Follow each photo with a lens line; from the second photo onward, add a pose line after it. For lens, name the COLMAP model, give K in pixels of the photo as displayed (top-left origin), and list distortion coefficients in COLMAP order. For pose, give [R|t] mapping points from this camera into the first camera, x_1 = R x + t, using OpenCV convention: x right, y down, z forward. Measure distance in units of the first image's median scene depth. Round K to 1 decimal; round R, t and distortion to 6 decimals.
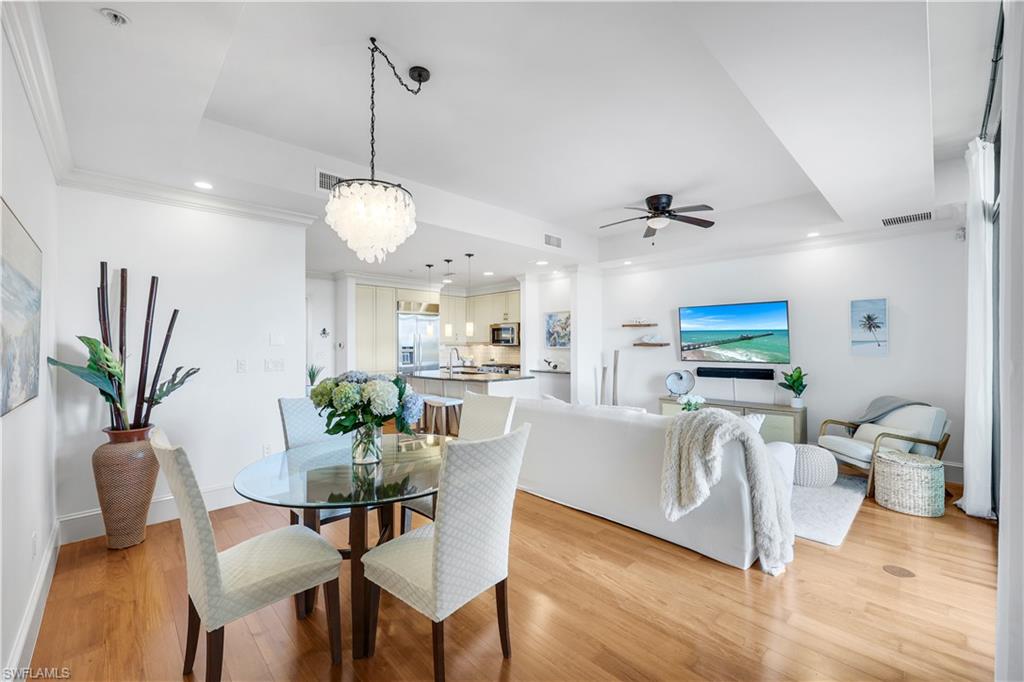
lens RADIAL K [[420.5, 0, 514.8], [0, 420.5, 348.5], [0, 0, 1]] dist [0.000034, 0.000333]
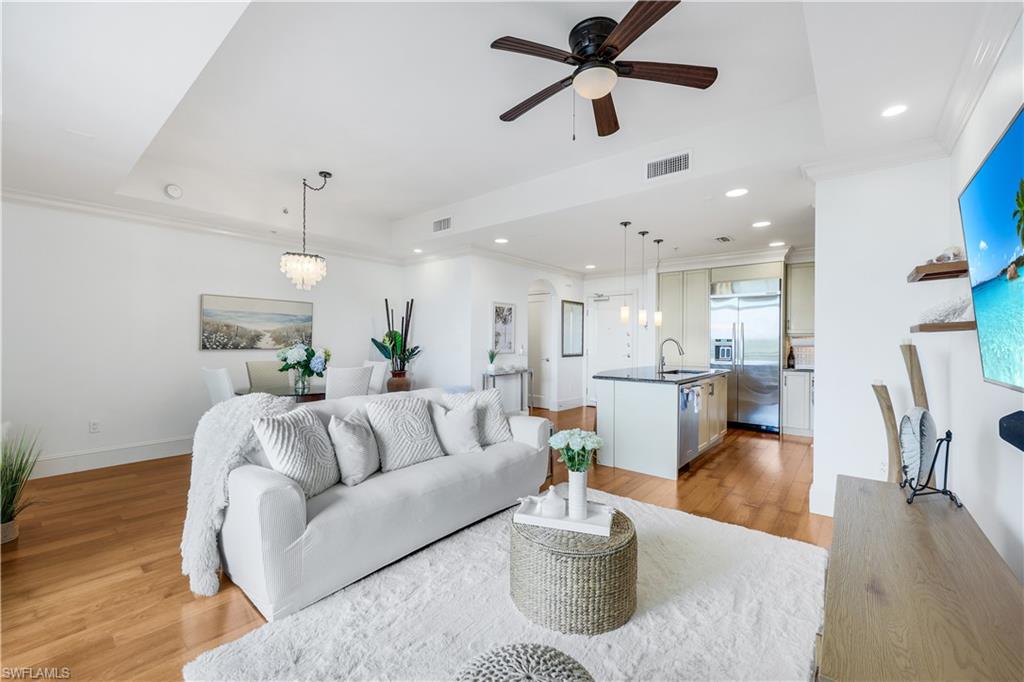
lens RADIAL K [[420.5, 0, 504.9], [0, 420.5, 338.9], [0, 0, 1]] dist [0.000034, 0.000333]
pose [[0.086153, -0.001671, -0.996281, 1.375323], [-0.009040, 0.999956, -0.002459, 0.010088], [0.996241, 0.009218, 0.086134, 1.380064]]
